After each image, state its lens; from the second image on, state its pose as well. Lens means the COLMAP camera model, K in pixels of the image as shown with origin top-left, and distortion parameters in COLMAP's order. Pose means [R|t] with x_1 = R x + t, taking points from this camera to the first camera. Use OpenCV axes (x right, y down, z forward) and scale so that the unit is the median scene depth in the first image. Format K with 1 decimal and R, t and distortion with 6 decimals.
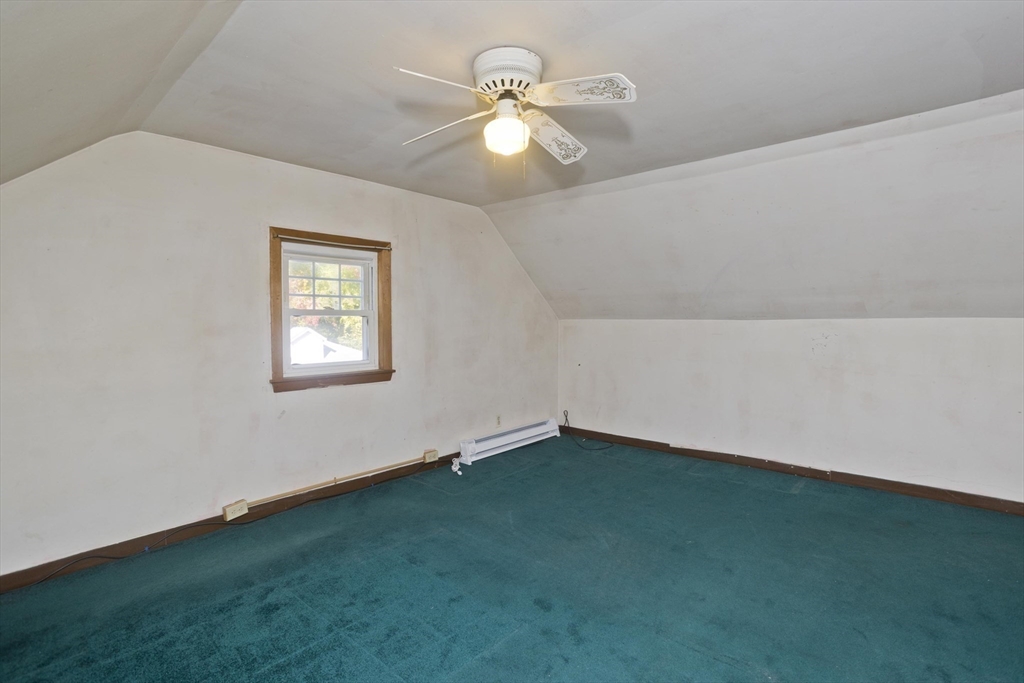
lens RADIAL K [[495.8, 0, 515.7], [0, 495.8, 334.0], [0, 0, 1]] dist [-0.056172, 0.034320]
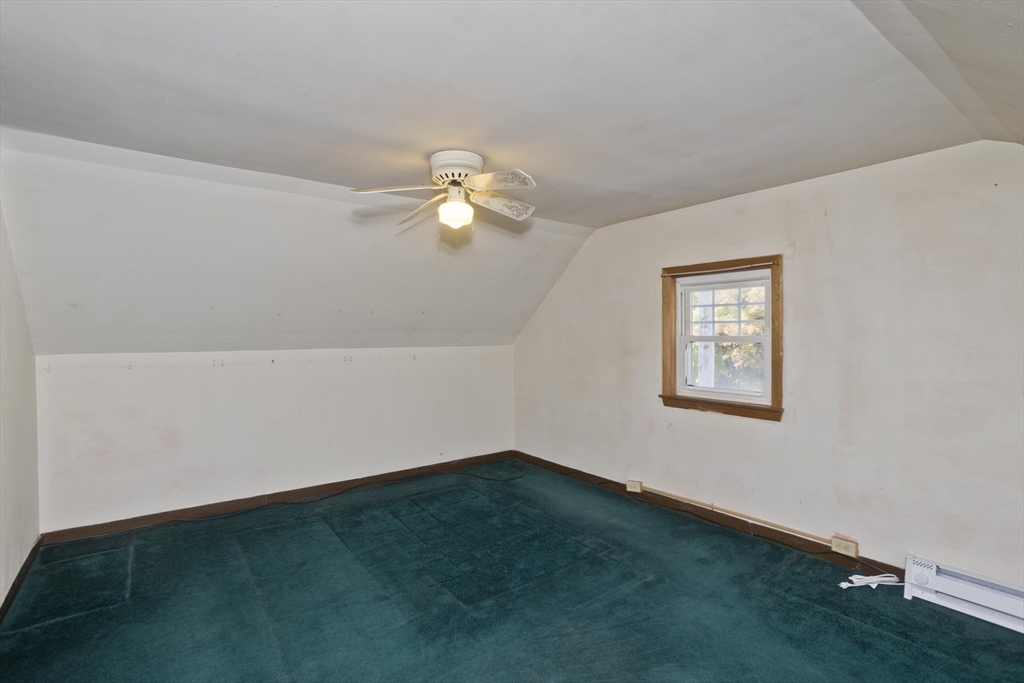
lens RADIAL K [[507.3, 0, 508.7], [0, 507.3, 330.7], [0, 0, 1]] dist [0.003121, 0.001032]
pose [[-0.206292, 0.004362, -0.978481, 0.730968], [-0.018136, 0.999801, 0.008280, -0.061730], [0.978322, 0.019454, -0.206172, 0.797385]]
